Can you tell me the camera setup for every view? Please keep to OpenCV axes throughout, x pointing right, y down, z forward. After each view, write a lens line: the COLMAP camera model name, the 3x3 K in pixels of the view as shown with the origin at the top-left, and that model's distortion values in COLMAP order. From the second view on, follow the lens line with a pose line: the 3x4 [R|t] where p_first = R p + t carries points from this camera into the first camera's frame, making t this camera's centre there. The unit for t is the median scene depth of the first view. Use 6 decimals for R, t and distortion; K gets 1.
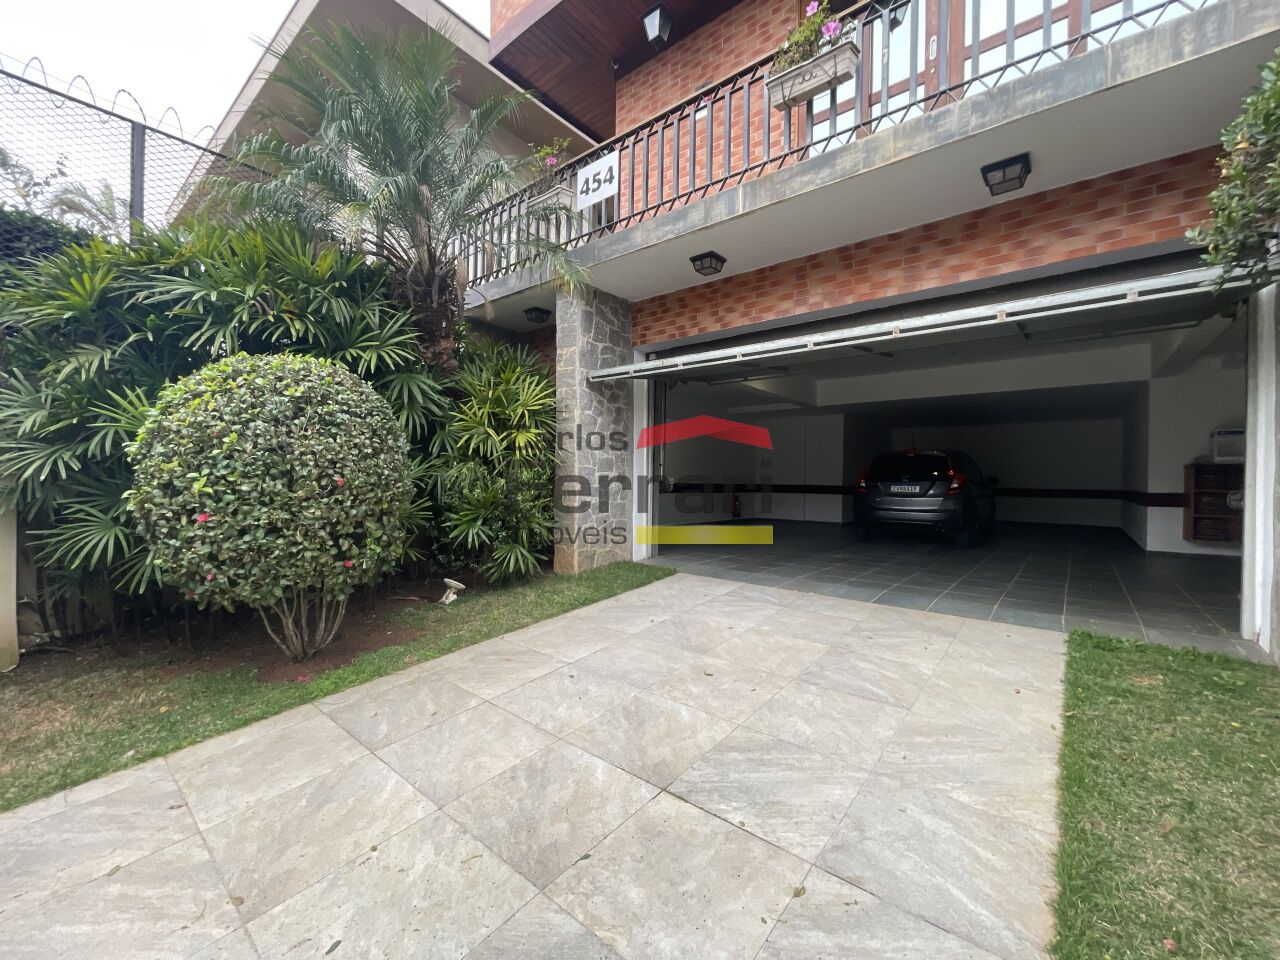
lens RADIAL K [[521.3, 0, 640.9], [0, 521.3, 482.4], [0, 0, 1]] dist [-0.000046, -0.000006]
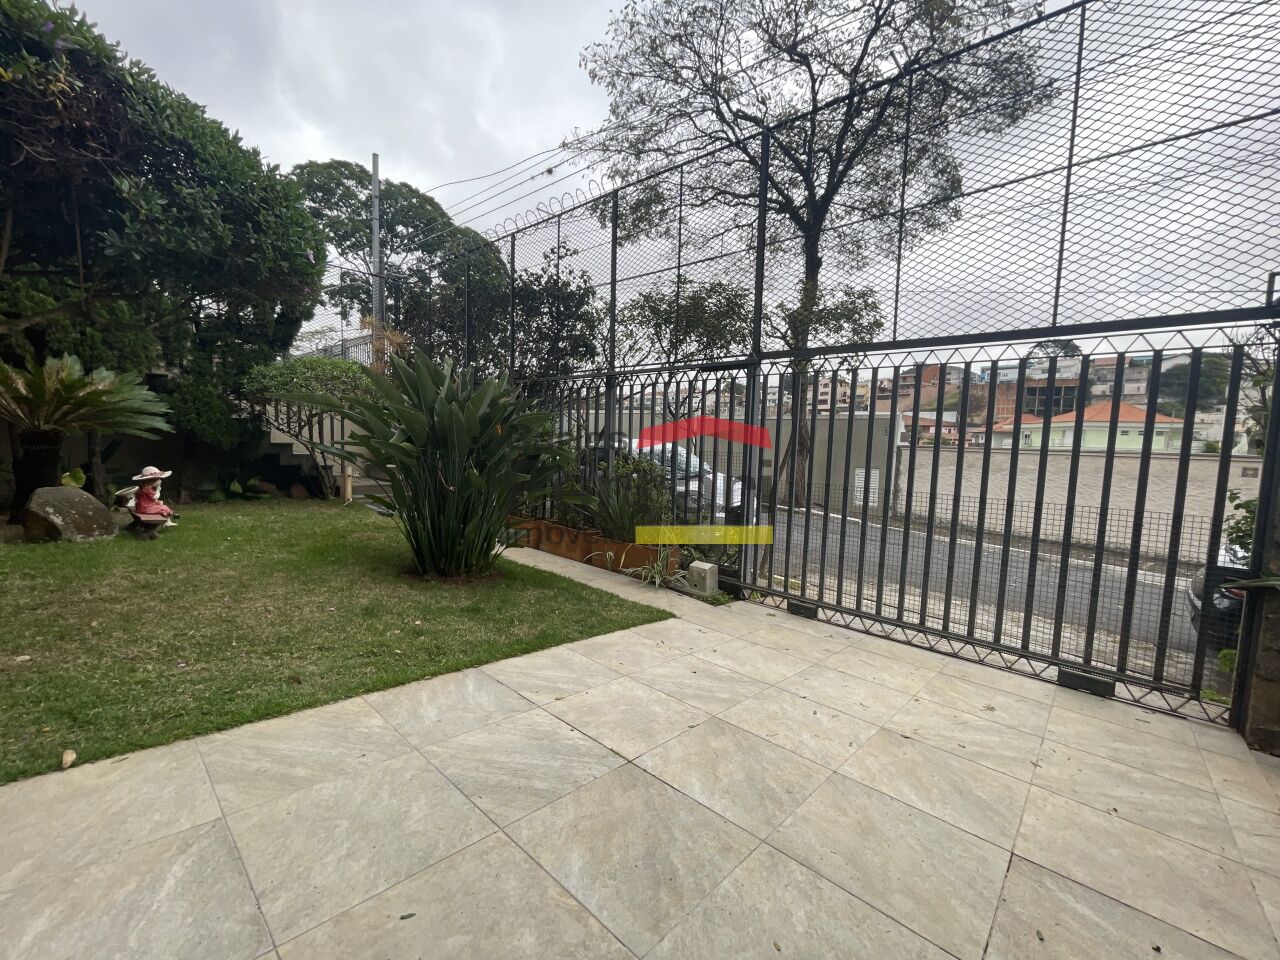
lens RADIAL K [[521.3, 0, 639.2], [0, 521.3, 482.8], [0, 0, 1]] dist [-0.000046, -0.000006]
pose [[-0.998092, -0.050380, 0.035686, 0.016694], [-0.047169, 0.995200, 0.085743, -0.050276], [-0.039834, 0.083896, -0.995678, 2.010712]]
